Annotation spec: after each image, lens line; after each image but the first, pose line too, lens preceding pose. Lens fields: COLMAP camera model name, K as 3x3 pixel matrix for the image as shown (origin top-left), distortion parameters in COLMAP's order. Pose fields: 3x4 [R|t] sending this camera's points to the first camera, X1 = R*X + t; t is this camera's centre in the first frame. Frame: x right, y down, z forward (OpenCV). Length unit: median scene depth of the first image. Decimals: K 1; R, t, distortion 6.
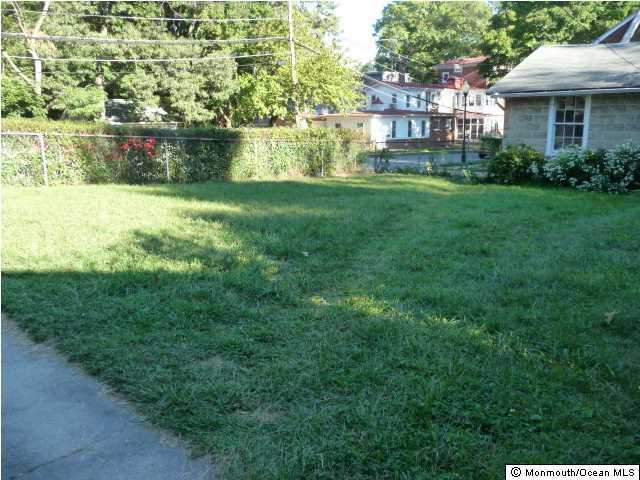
lens RADIAL K [[535.5, 0, 320.1], [0, 535.5, 239.2], [0, 0, 1]] dist [-0.005363, 0.006163]
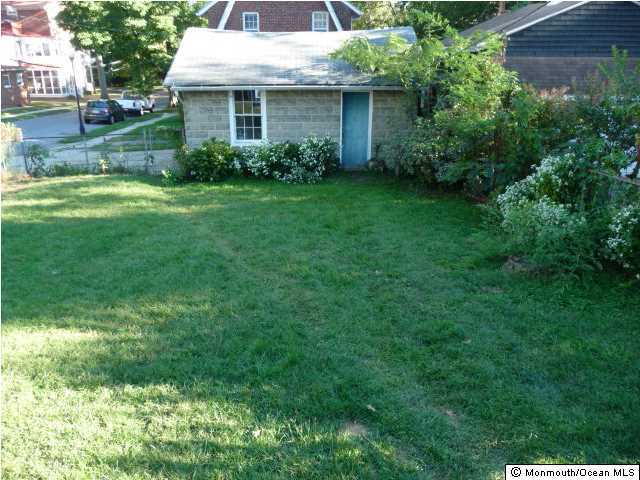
lens RADIAL K [[535.5, 0, 319.5], [0, 535.5, 238.4], [0, 0, 1]] dist [-0.005363, 0.006163]
pose [[0.718487, -0.219255, 0.660079, -0.190734], [0.150922, 0.975550, 0.159767, -0.127744], [-0.678969, -0.015170, 0.734010, 0.123576]]
